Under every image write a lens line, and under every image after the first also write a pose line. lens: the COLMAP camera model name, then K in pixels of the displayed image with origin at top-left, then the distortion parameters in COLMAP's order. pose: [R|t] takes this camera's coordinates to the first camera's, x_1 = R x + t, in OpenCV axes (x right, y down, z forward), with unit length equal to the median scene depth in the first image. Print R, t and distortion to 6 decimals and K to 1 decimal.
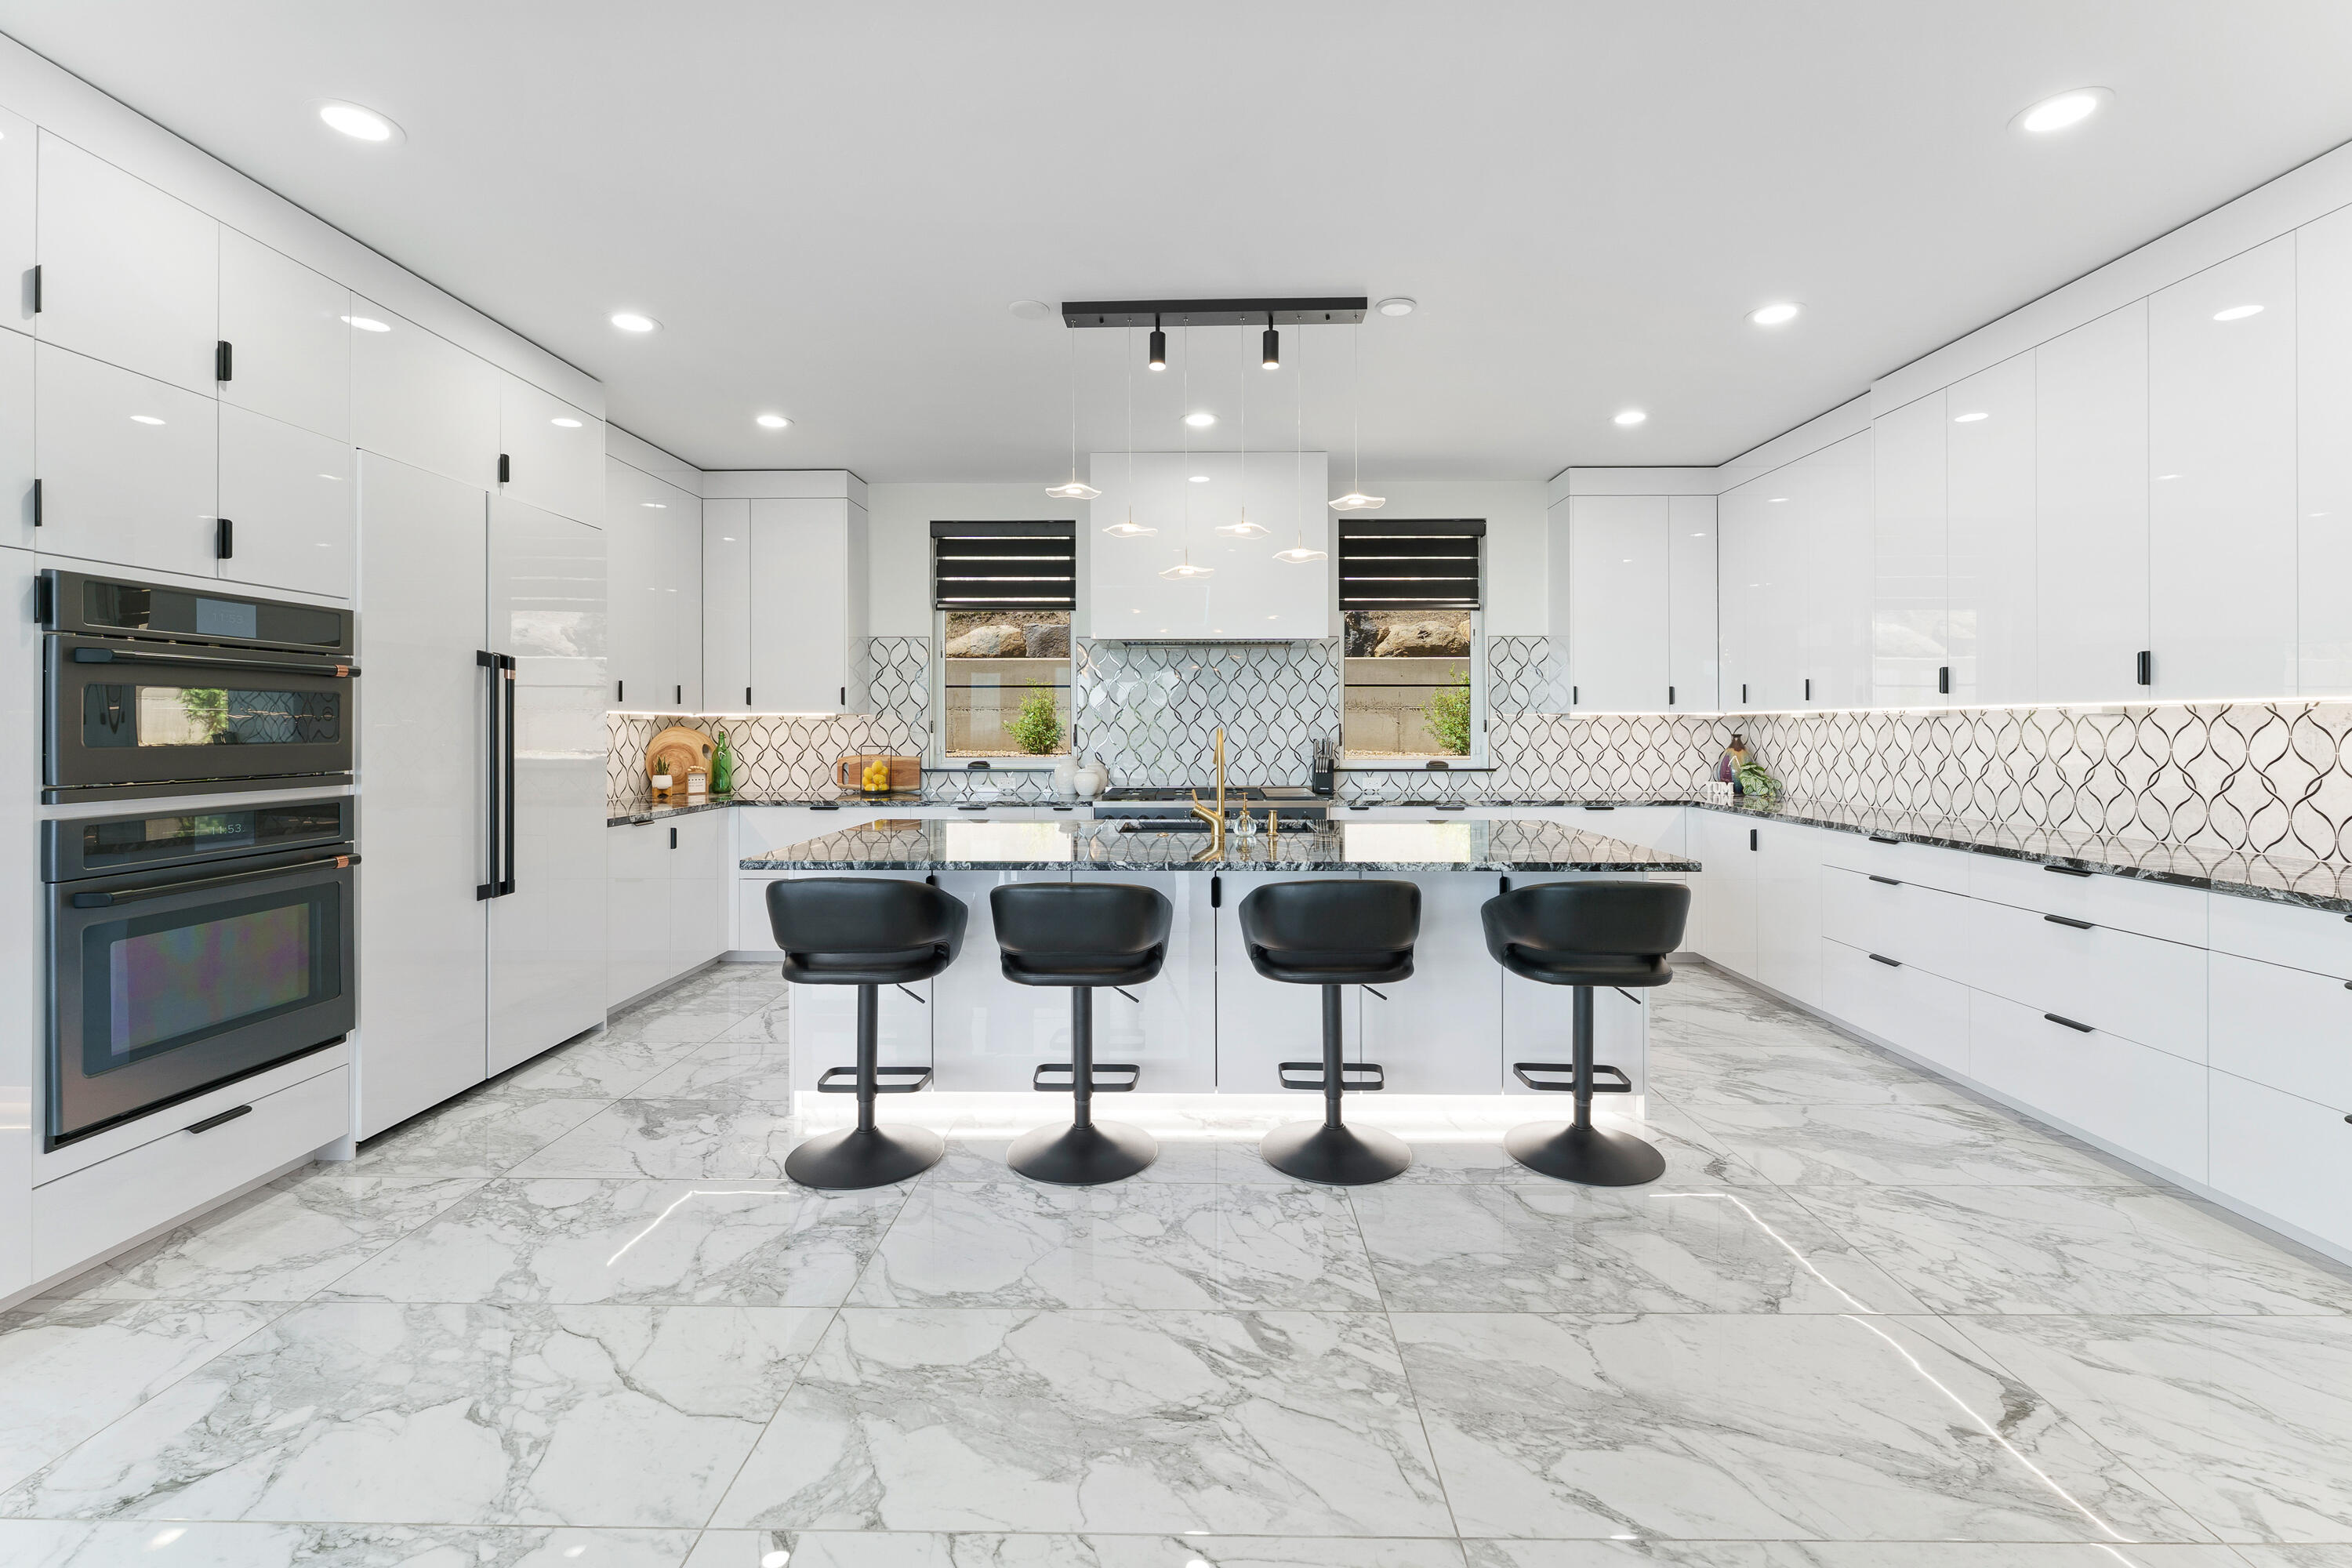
lens RADIAL K [[953.0, 0, 1201.3], [0, 953.0, 723.9], [0, 0, 1]] dist [-0.001277, 0.000738]
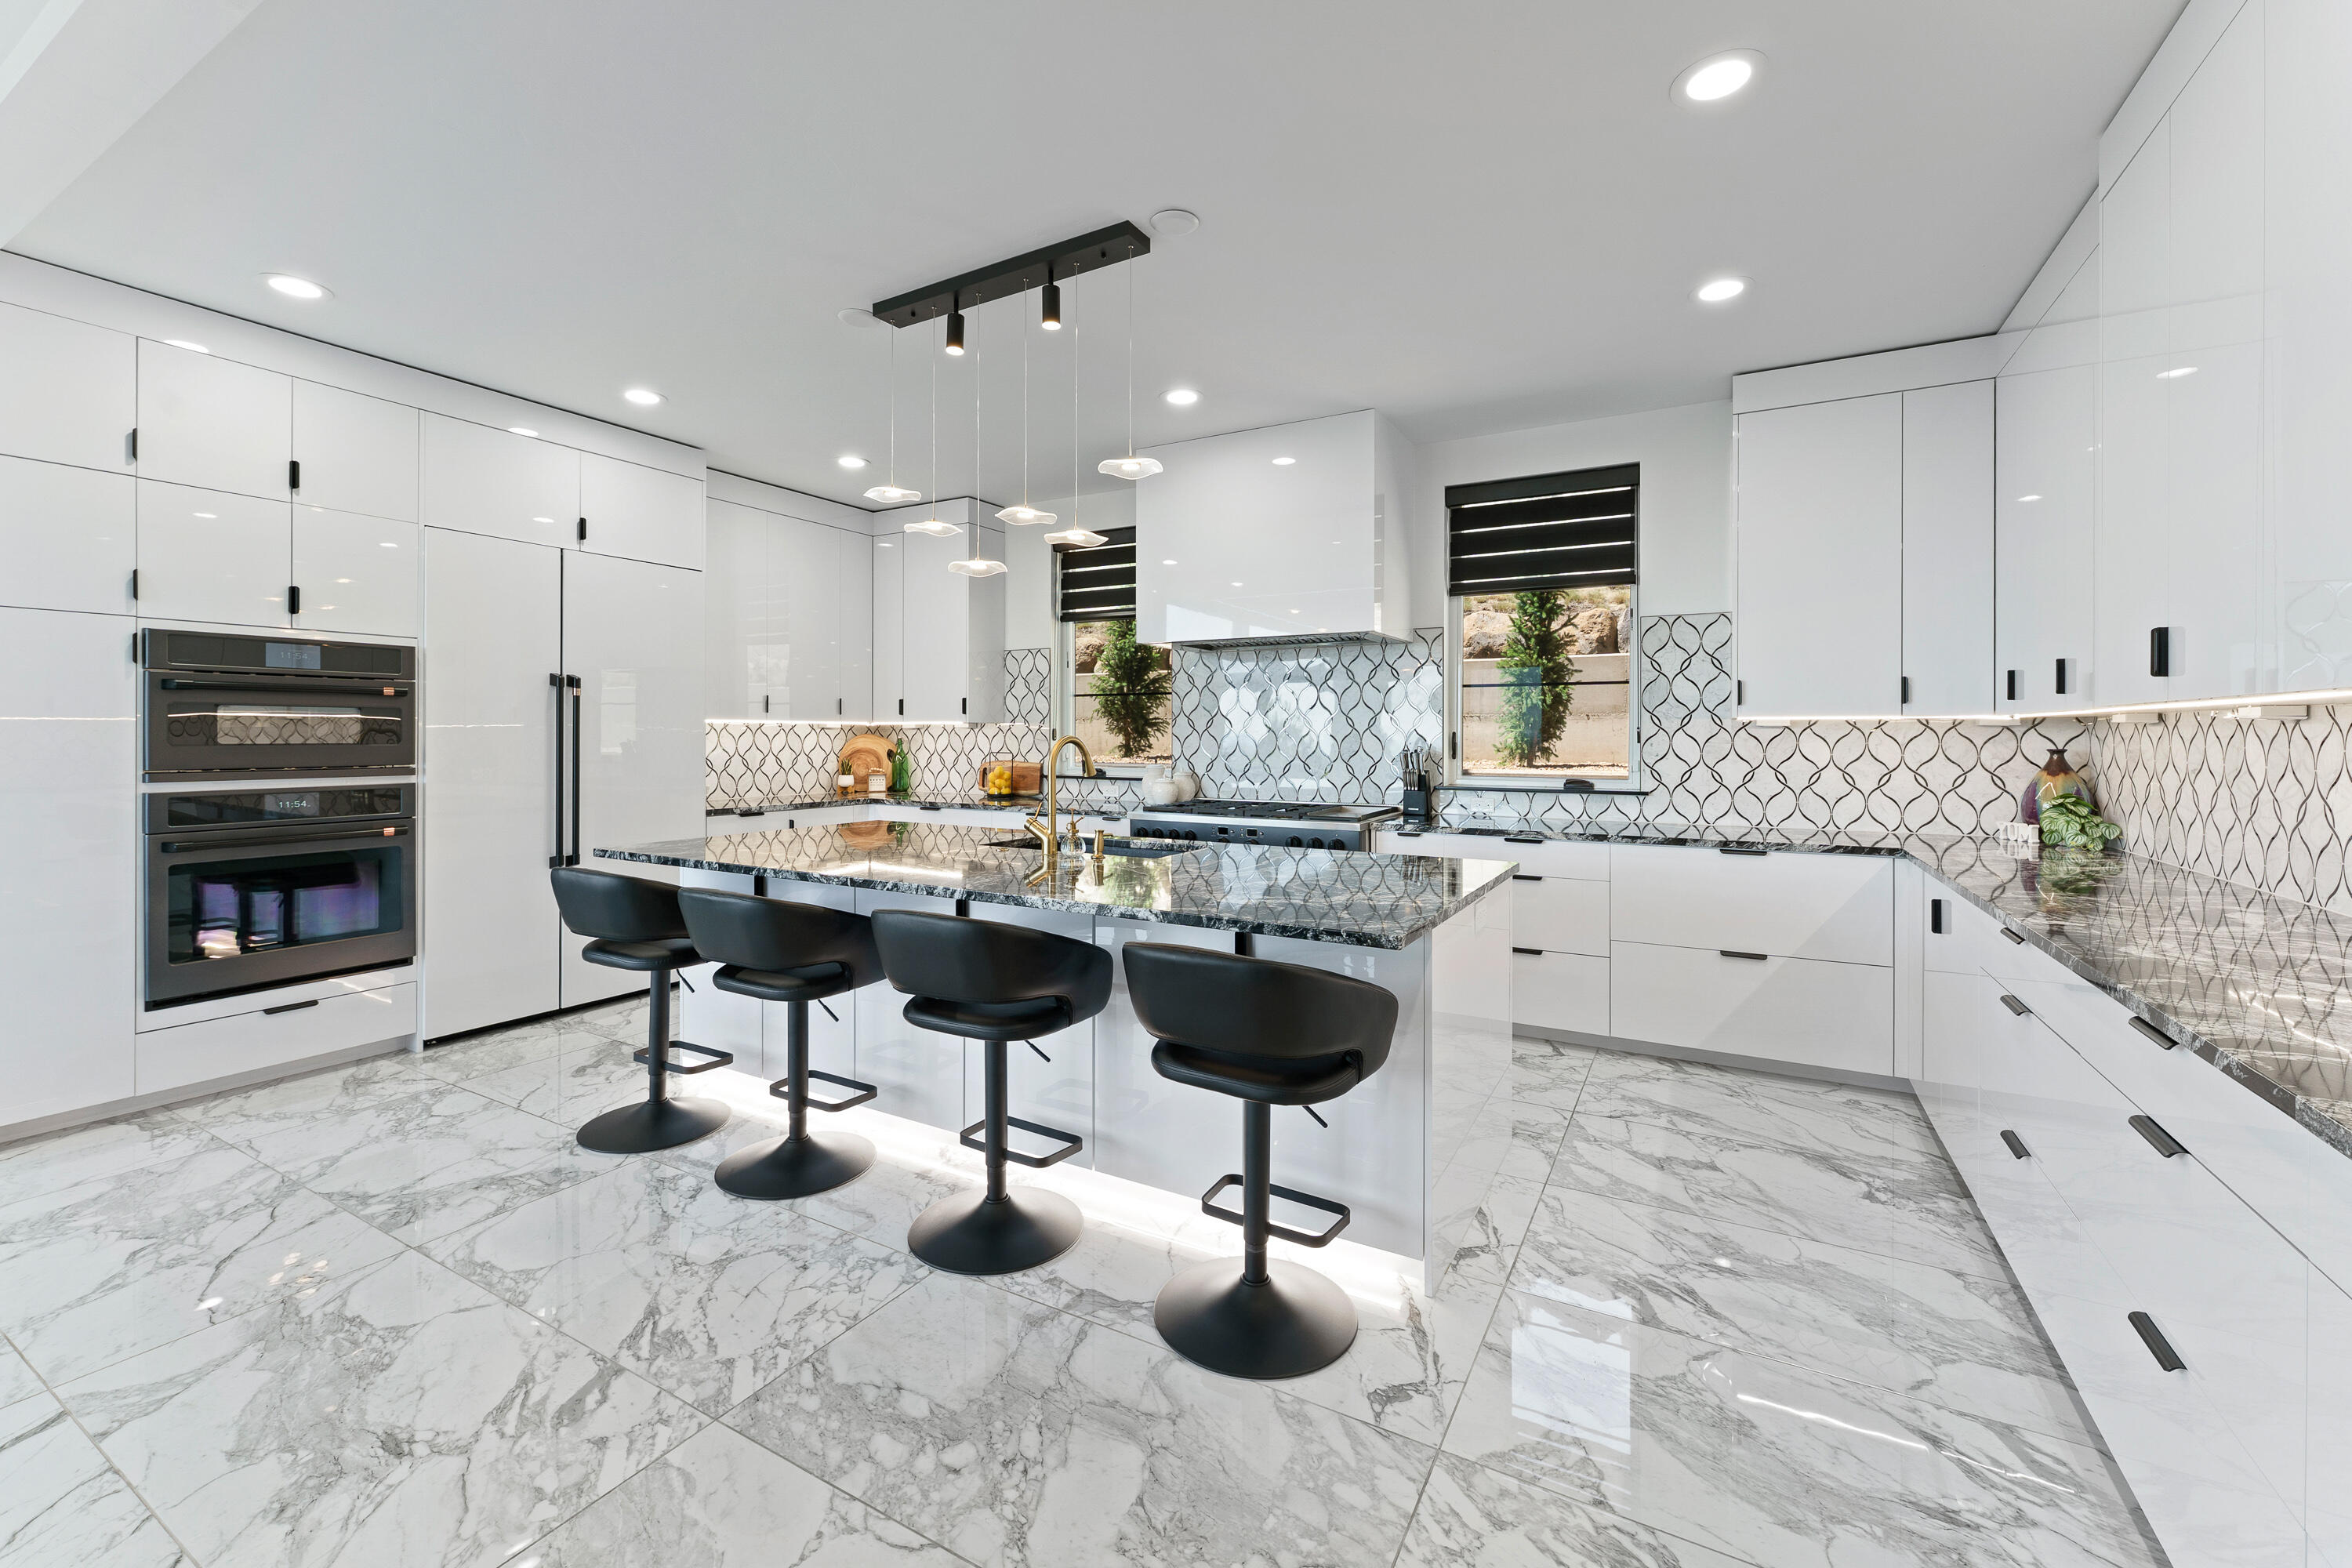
lens RADIAL K [[953.0, 0, 1199.1], [0, 953.0, 733.4], [0, 0, 1]] dist [-0.001277, 0.000738]
pose [[0.878600, 0.001715, -0.477555, 0.680267], [-0.001716, 0.999998, 0.000434, 0.002090], [0.477555, 0.000438, 0.878602, 0.318588]]
